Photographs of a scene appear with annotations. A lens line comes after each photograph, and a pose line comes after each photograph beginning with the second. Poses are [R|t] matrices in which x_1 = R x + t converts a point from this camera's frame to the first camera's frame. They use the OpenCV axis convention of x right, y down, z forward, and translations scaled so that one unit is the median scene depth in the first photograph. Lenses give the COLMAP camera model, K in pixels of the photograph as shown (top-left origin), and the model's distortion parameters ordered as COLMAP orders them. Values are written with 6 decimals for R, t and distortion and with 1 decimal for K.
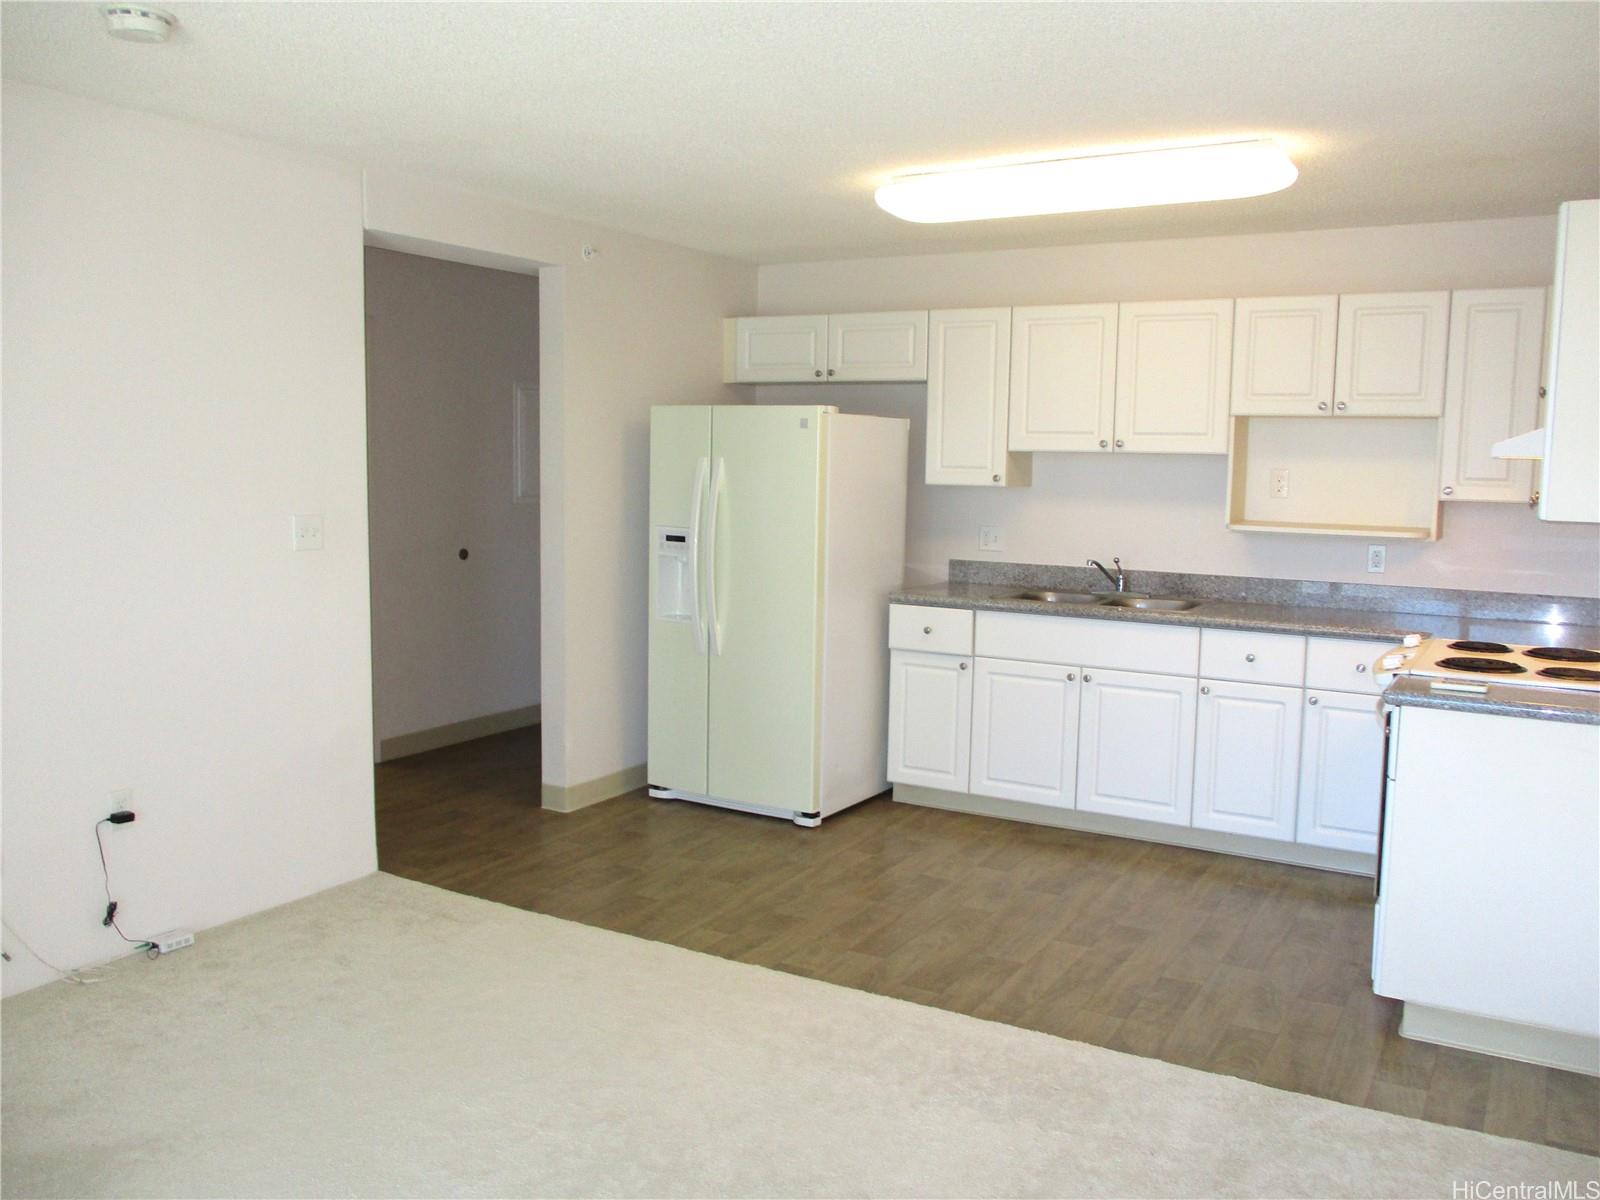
lens RADIAL K [[1374.3, 0, 807.0], [0, 1374.3, 598.6], [0, 0, 1]] dist [-0.020418, 0.002325]
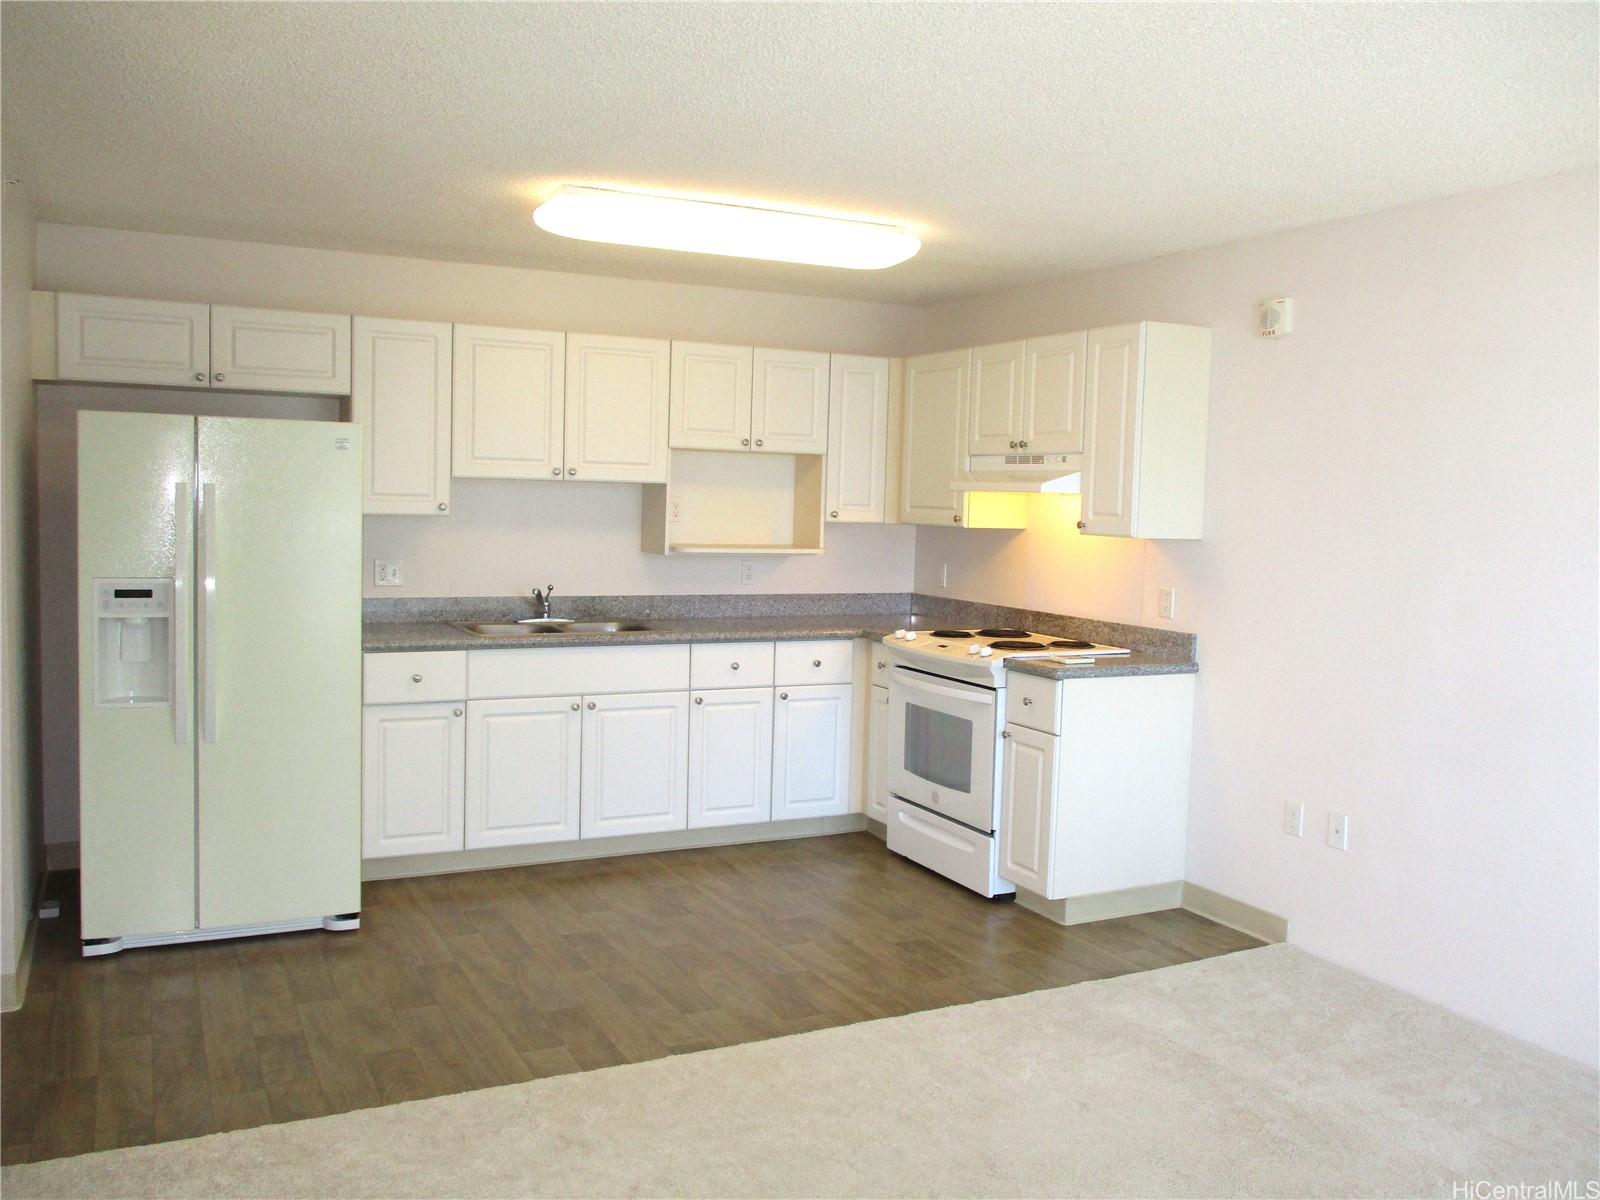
lens RADIAL K [[1374.3, 0, 807.0], [0, 1374.3, 598.6], [0, 0, 1]] dist [-0.020418, 0.002325]
pose [[0.532919, -0.066622, 0.843540, -0.553512], [0.071763, 0.996863, 0.033393, -0.042329], [-0.843118, 0.042739, 0.536028, 0.326278]]
